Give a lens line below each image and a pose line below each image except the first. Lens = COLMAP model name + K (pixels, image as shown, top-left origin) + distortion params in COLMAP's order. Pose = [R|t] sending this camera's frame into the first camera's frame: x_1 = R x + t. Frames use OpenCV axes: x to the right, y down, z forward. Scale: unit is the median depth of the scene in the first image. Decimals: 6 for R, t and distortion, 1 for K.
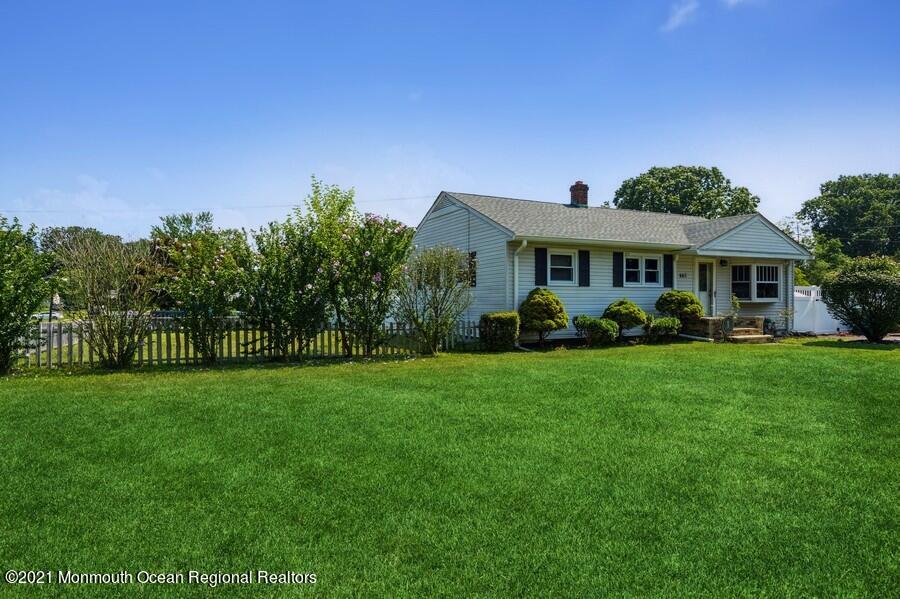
lens RADIAL K [[555.2, 0, 451.2], [0, 555.2, 305.8], [0, 0, 1]] dist [0.007232, 0.001762]
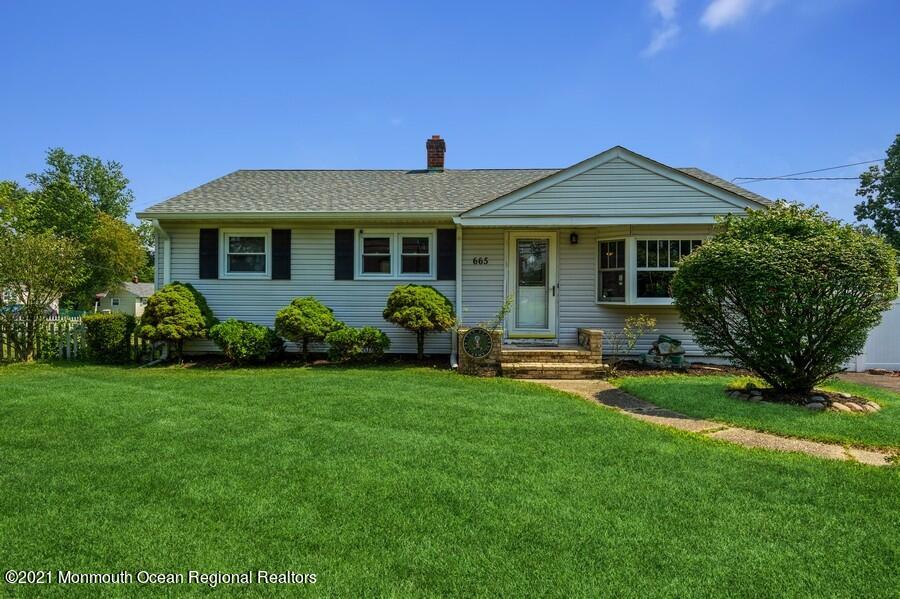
lens RADIAL K [[555.2, 0, 449.7], [0, 555.2, 290.9], [0, 0, 1]] dist [0.007232, 0.001762]
pose [[0.879385, -0.002447, -0.476105, 0.716992], [-0.008785, 0.999733, -0.021365, -0.007324], [0.476030, 0.022970, 0.879129, 0.453127]]
